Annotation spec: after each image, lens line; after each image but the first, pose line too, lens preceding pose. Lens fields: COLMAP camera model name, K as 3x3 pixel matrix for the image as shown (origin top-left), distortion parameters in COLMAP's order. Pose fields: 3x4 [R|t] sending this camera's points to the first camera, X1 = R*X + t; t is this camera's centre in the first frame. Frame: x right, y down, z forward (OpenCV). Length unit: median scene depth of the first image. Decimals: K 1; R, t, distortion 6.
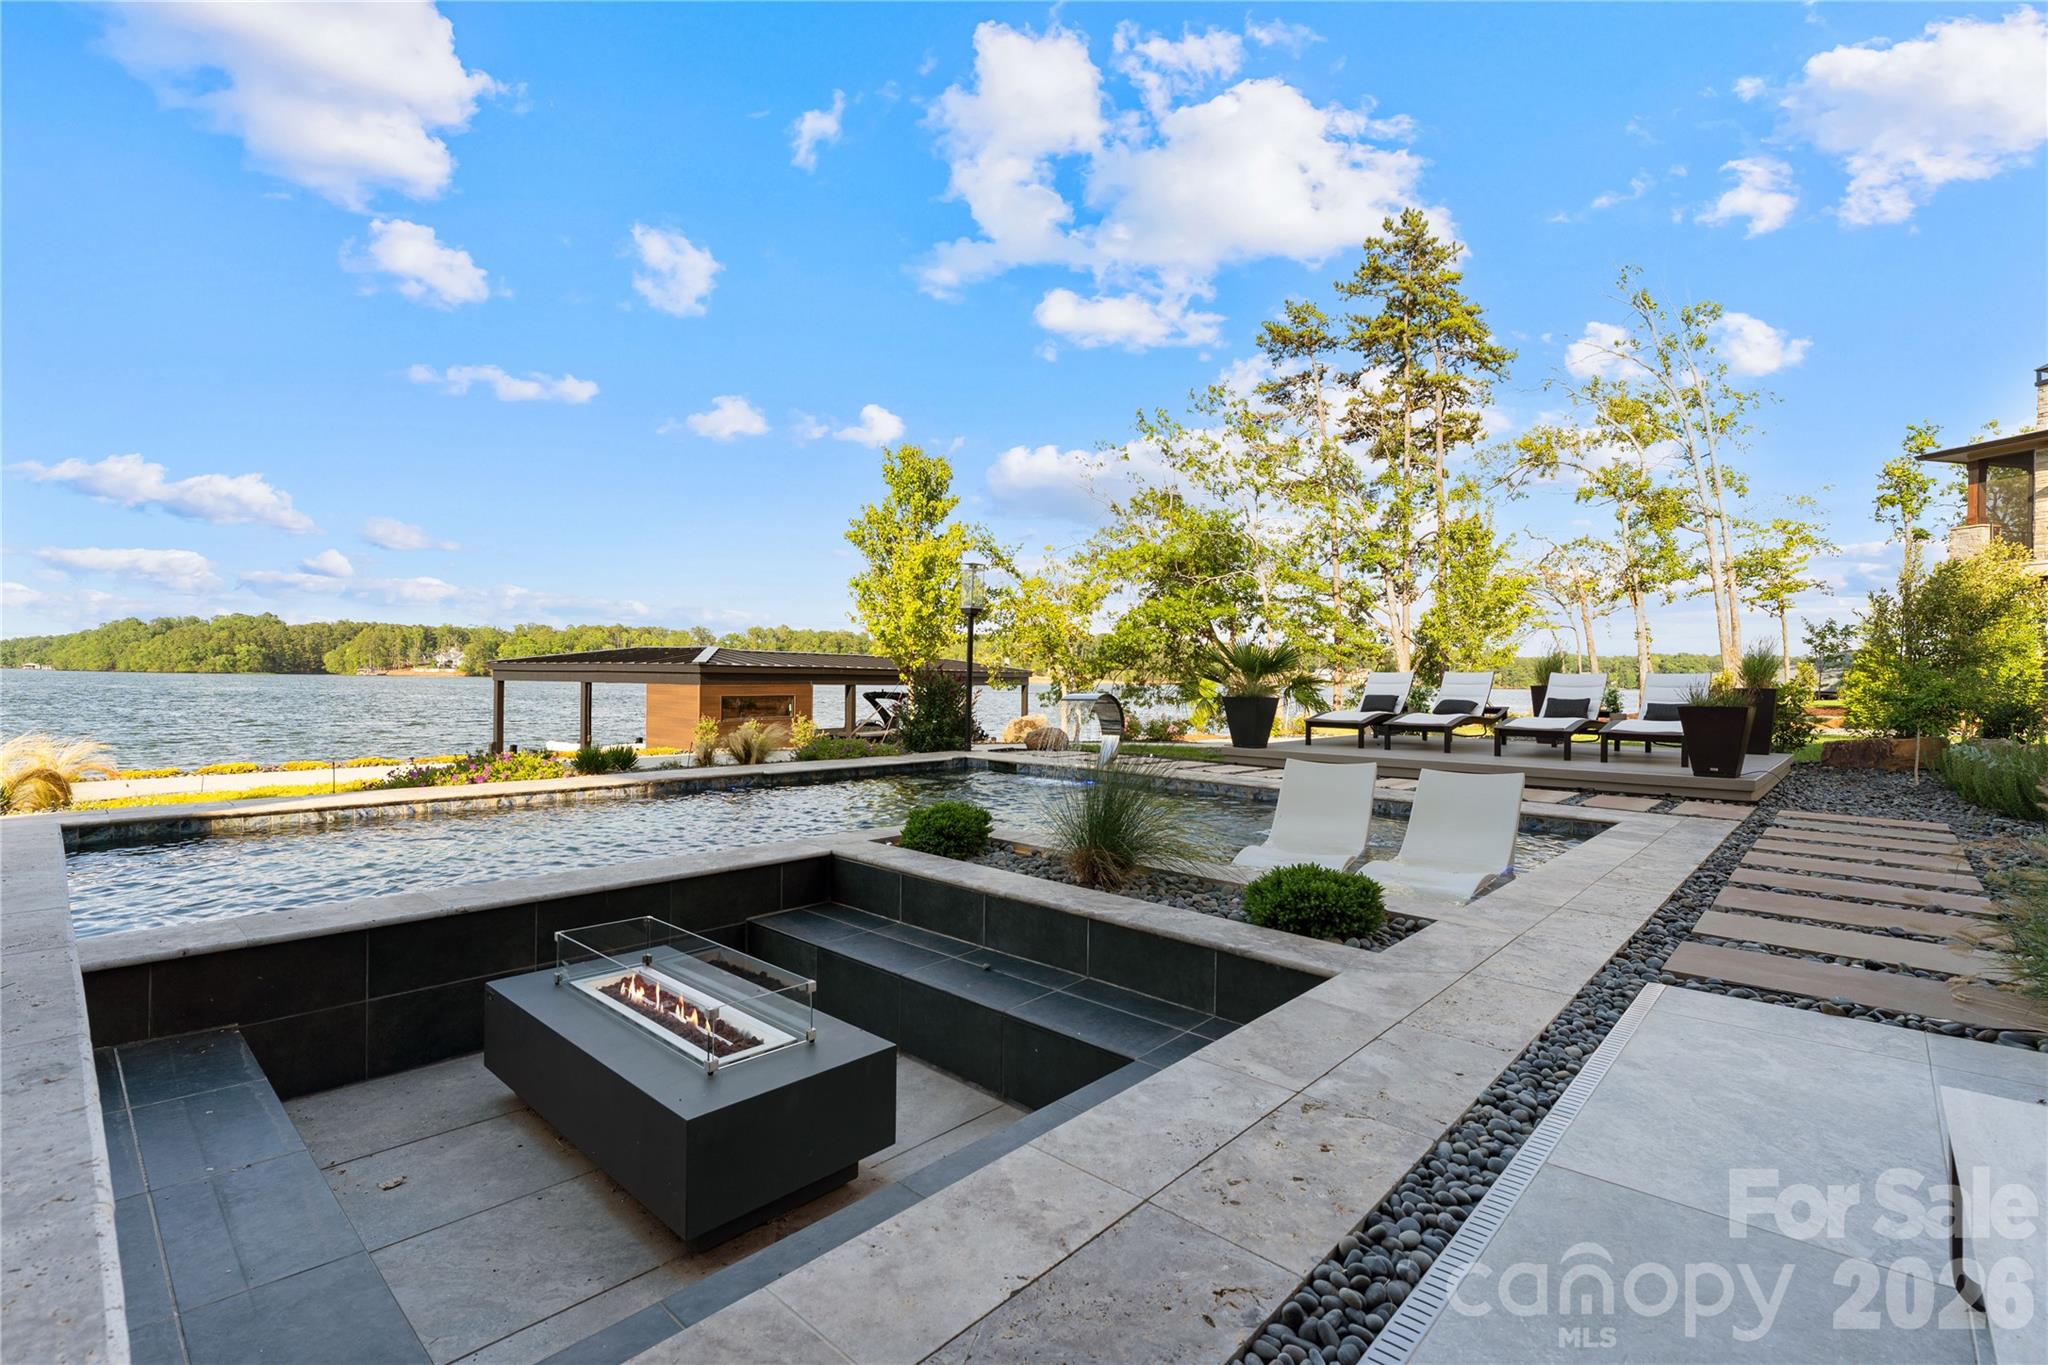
lens RADIAL K [[891.8, 0, 1016.2], [0, 891.8, 689.1], [0, 0, 1]] dist [0.008194, -0.000424]
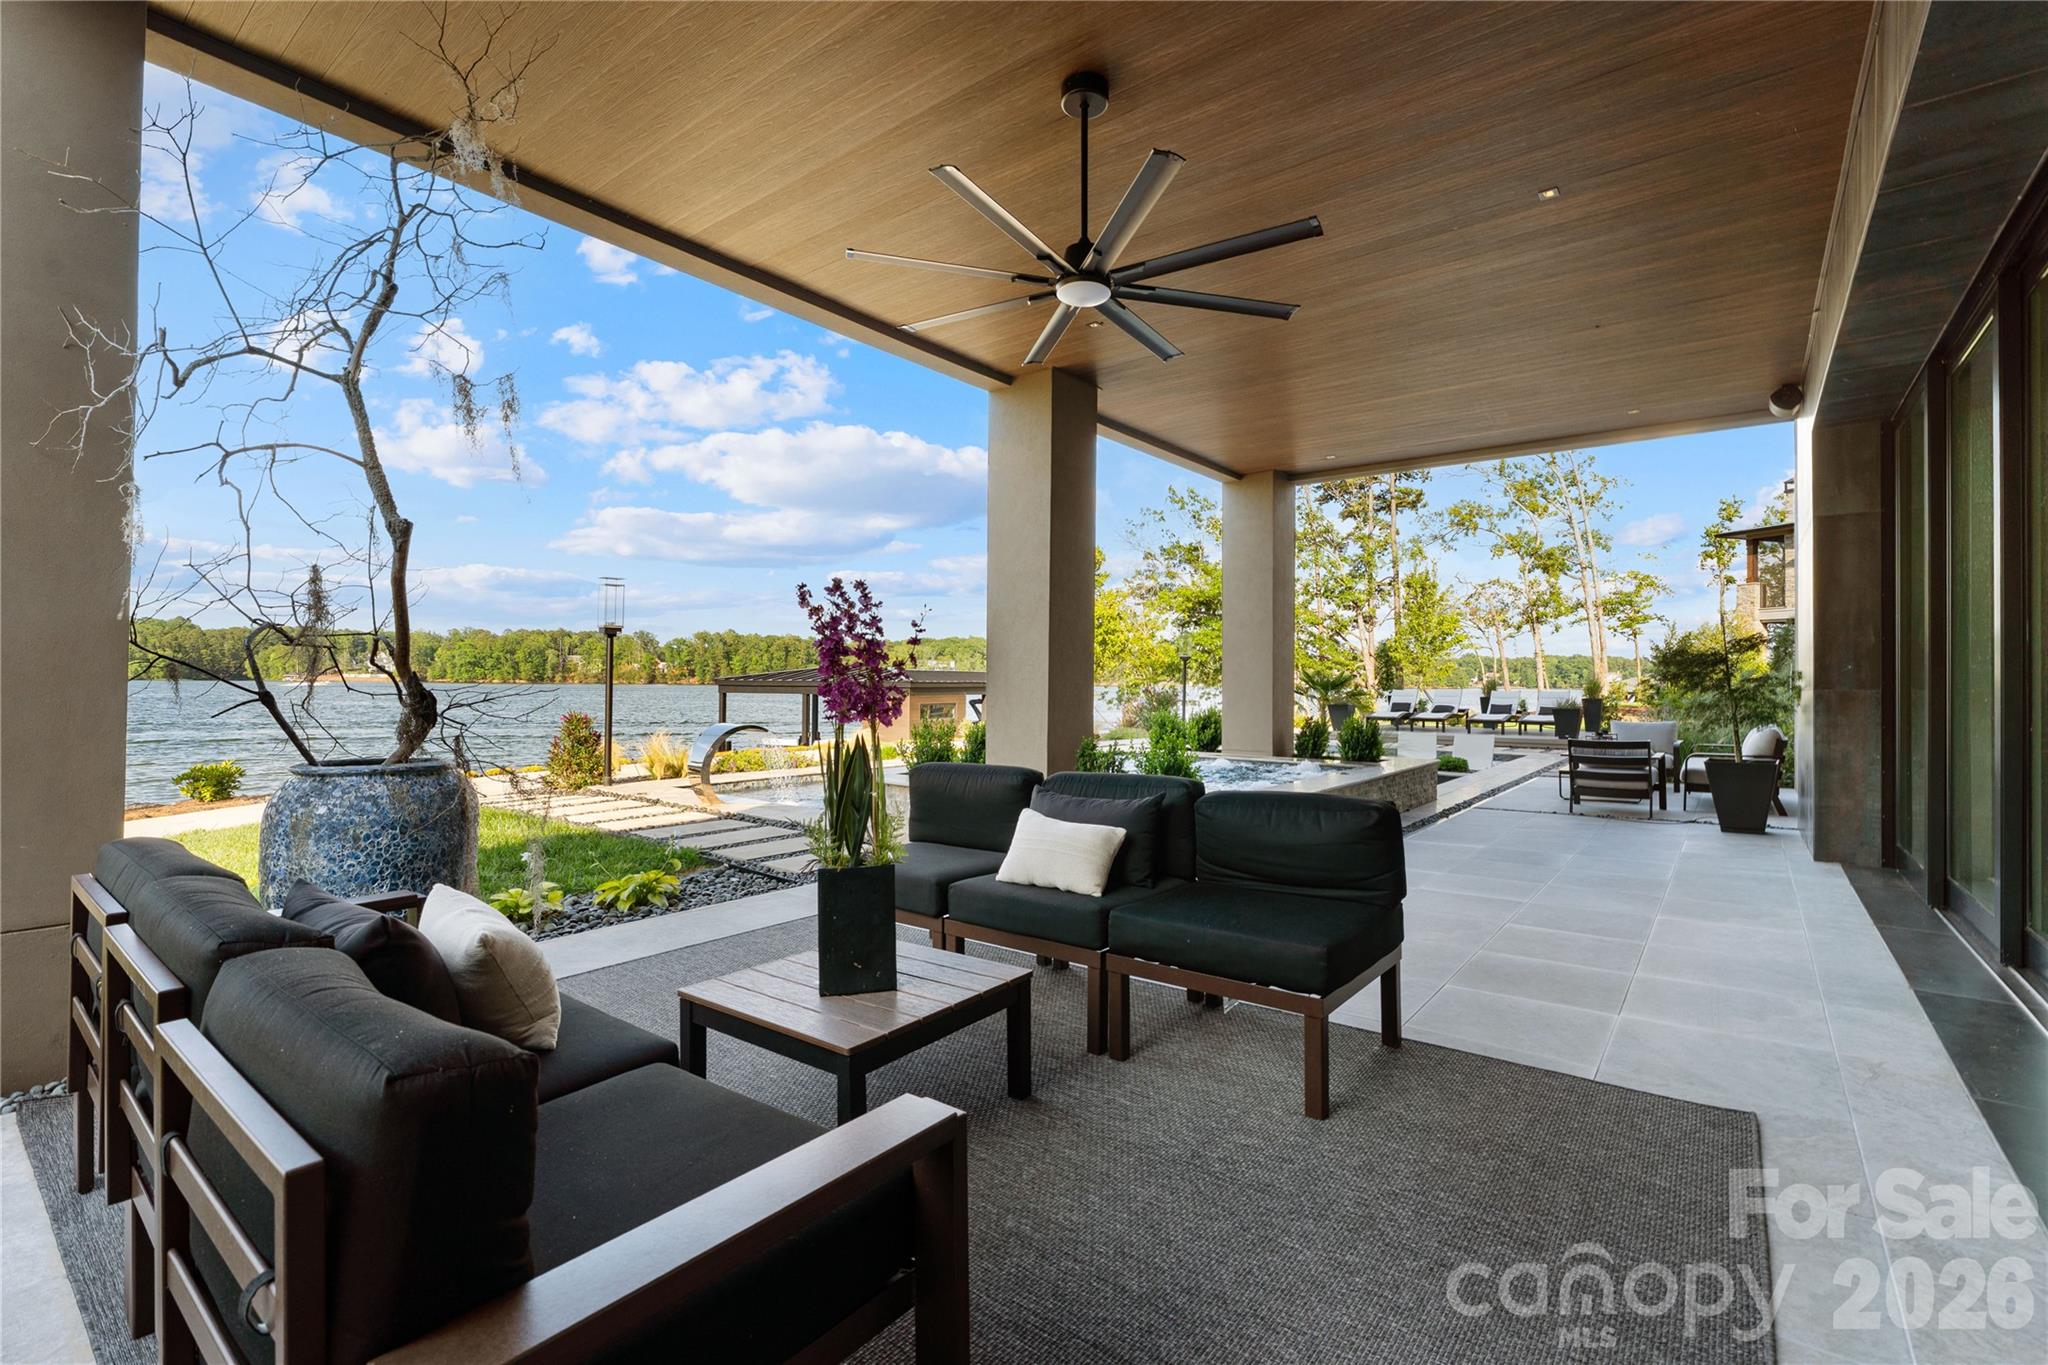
lens RADIAL K [[891.8, 0, 1018.4], [0, 891.8, 675.3], [0, 0, 1]] dist [0.008194, -0.000424]
pose [[0.996763, -0.003181, 0.080339, -0.195518], [0.004660, 0.999823, -0.018228, -0.007259], [-0.080267, 0.018543, 0.996601, -0.285139]]
